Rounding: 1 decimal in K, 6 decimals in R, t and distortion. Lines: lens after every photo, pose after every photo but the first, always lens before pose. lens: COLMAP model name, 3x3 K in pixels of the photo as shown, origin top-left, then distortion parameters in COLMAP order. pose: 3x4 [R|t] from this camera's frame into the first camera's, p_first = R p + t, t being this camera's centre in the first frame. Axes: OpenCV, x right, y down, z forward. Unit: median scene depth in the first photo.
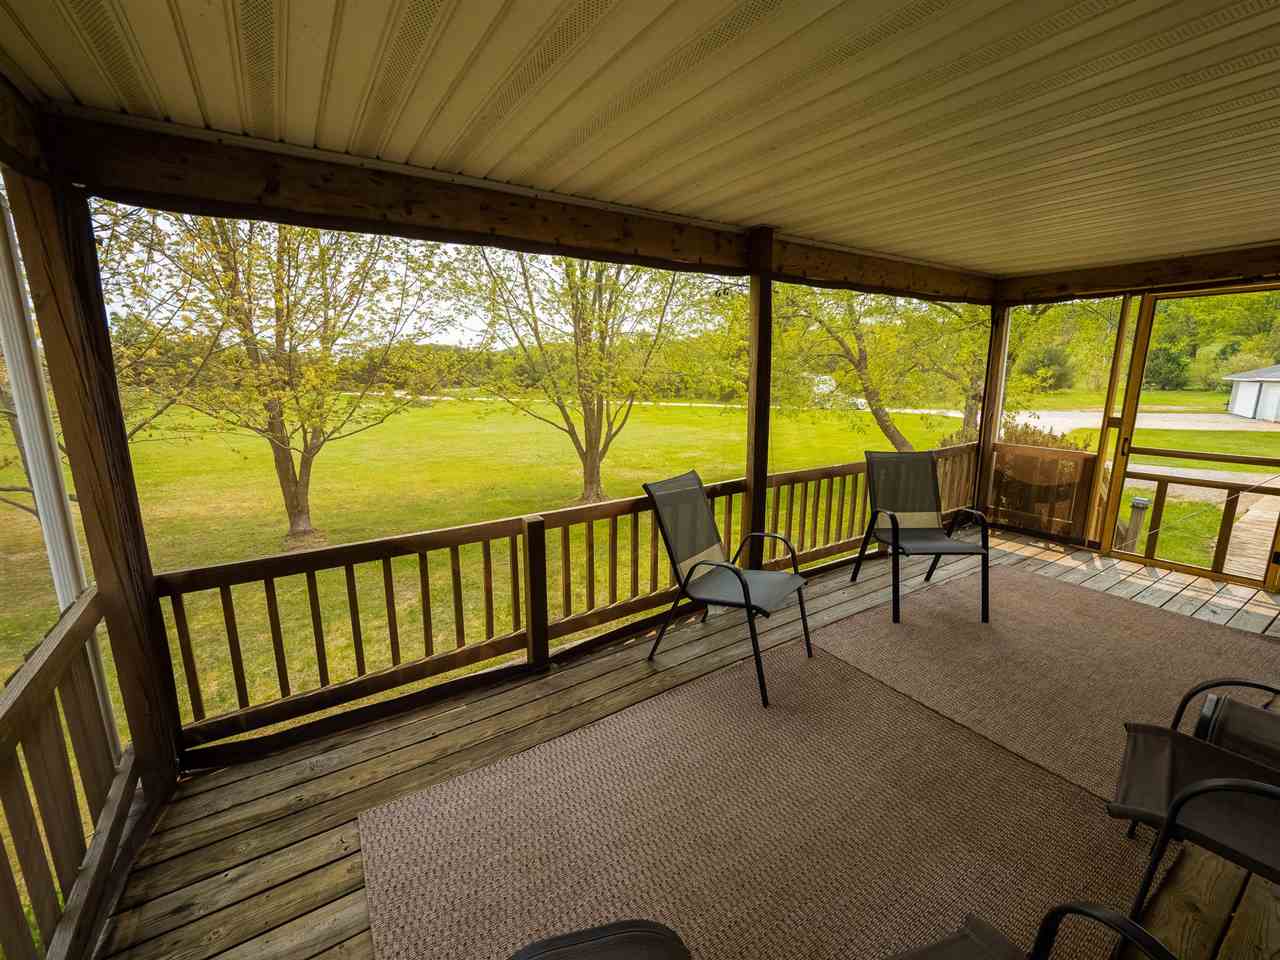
lens RADIAL K [[537.2, 0, 648.0], [0, 537.2, 477.1], [0, 0, 1]] dist [-0.009709, -0.000606]
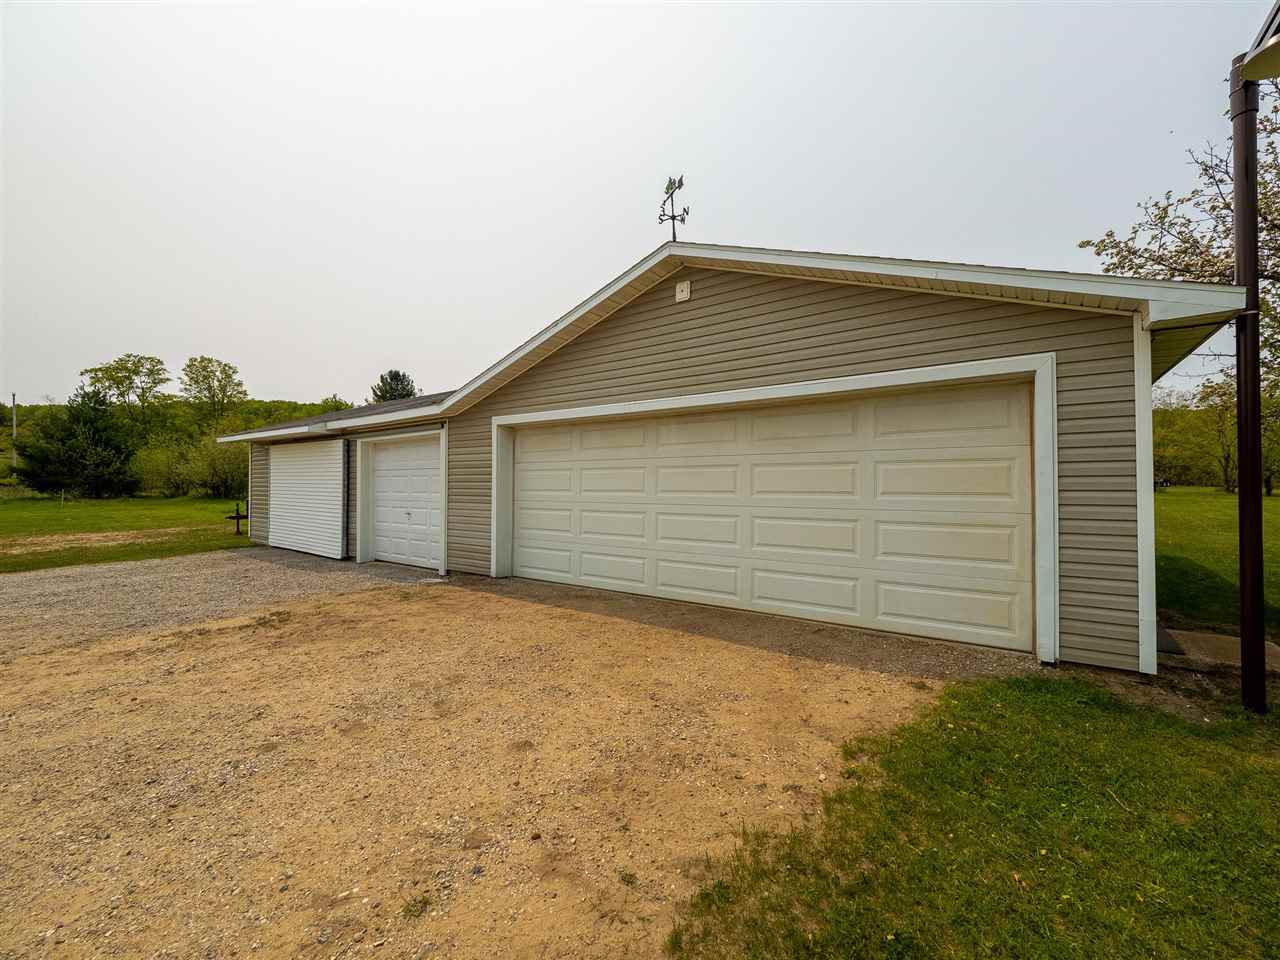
lens RADIAL K [[537.2, 0, 648.0], [0, 537.2, 477.1], [0, 0, 1]] dist [-0.009709, -0.000606]
pose [[0.039461, 0.015802, 0.999096, 0.490966], [0.199693, 0.979580, -0.023381, -0.066552], [-0.979064, 0.200435, 0.035500, 0.468286]]
